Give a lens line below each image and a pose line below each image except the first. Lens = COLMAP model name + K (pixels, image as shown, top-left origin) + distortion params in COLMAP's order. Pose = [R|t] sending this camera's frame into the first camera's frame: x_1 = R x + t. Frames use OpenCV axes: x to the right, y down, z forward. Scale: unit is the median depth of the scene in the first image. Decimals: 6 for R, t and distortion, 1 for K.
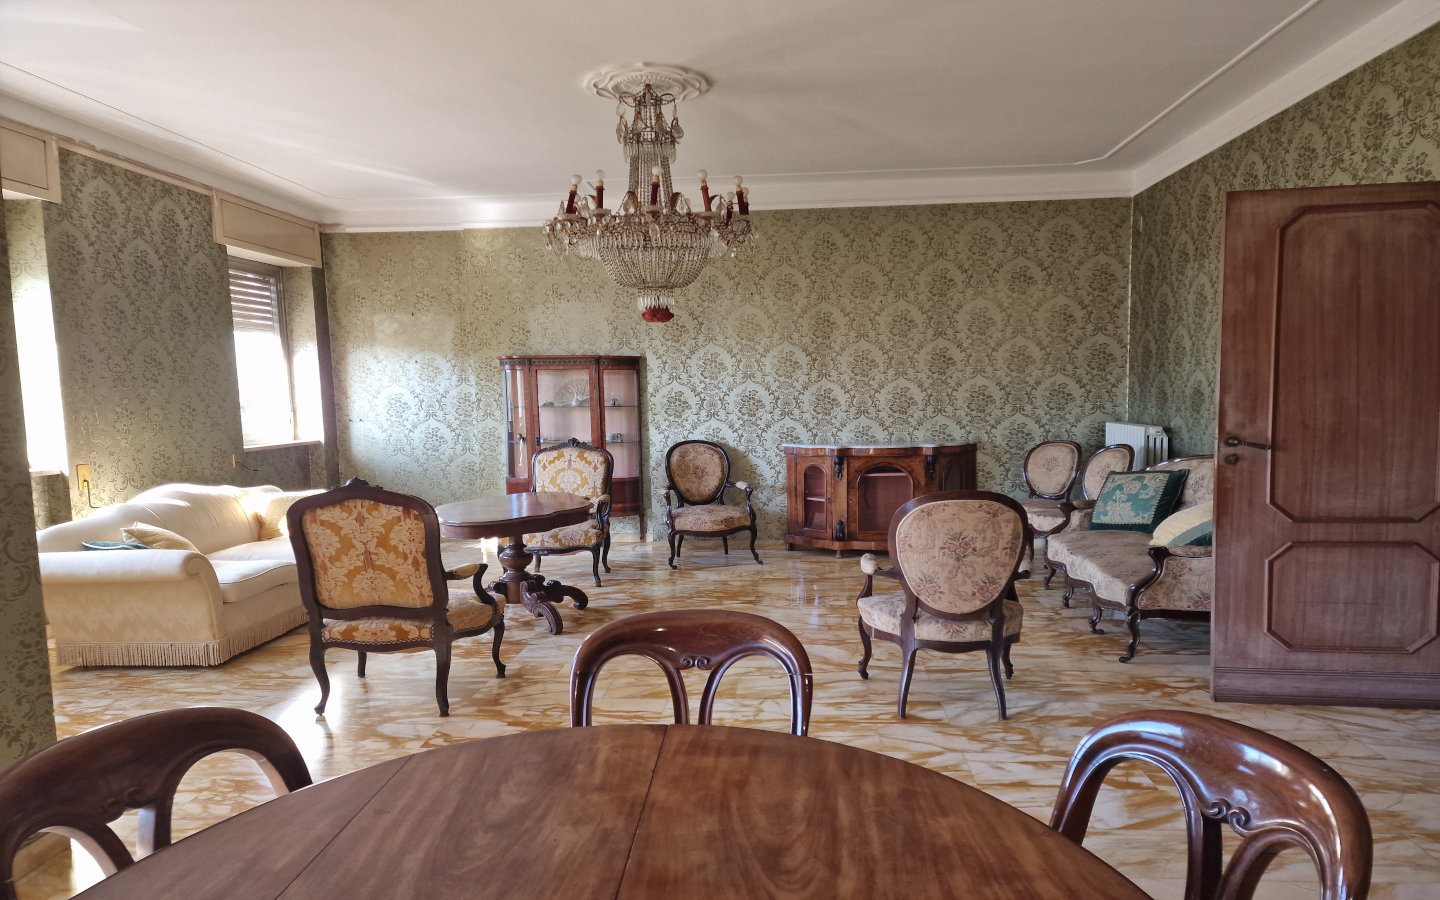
lens RADIAL K [[951.9, 0, 725.7], [0, 951.9, 482.5], [0, 0, 1]] dist [0.099920, -0.089844]
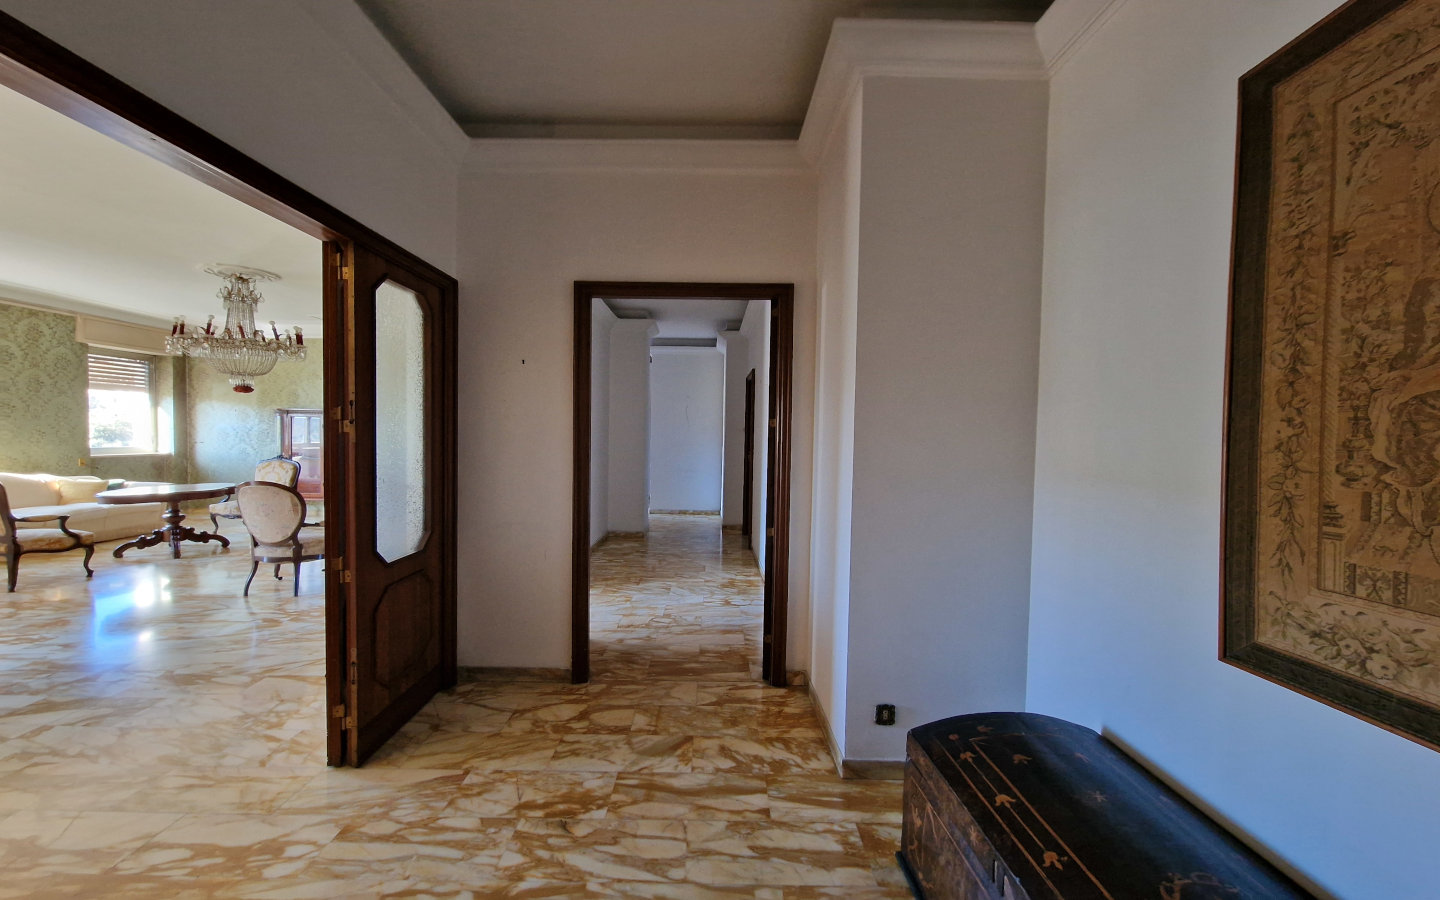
lens RADIAL K [[592.5, 0, 715.5], [0, 592.5, 451.2], [0, 0, 1]] dist [-0.001421, -0.000621]
pose [[0.996694, 0.031136, 0.075043, 0.776345], [-0.025649, 0.997002, -0.073003, 0.009605], [-0.077091, 0.070837, 0.994504, -0.230775]]
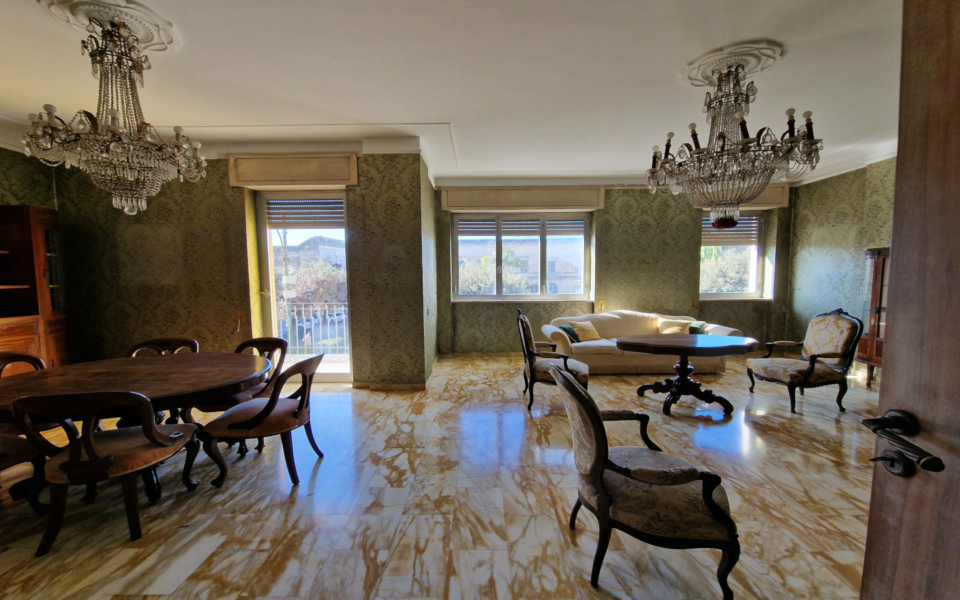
lens RADIAL K [[393.8, 0, 476.5], [0, 393.8, 314.4], [0, 0, 1]] dist [-0.002899, -0.000698]
pose [[0.059671, 0.110788, -0.992051, 0.506724], [-0.090705, 0.990312, 0.105138, -0.068261], [0.994088, 0.083711, 0.069142, 0.598031]]
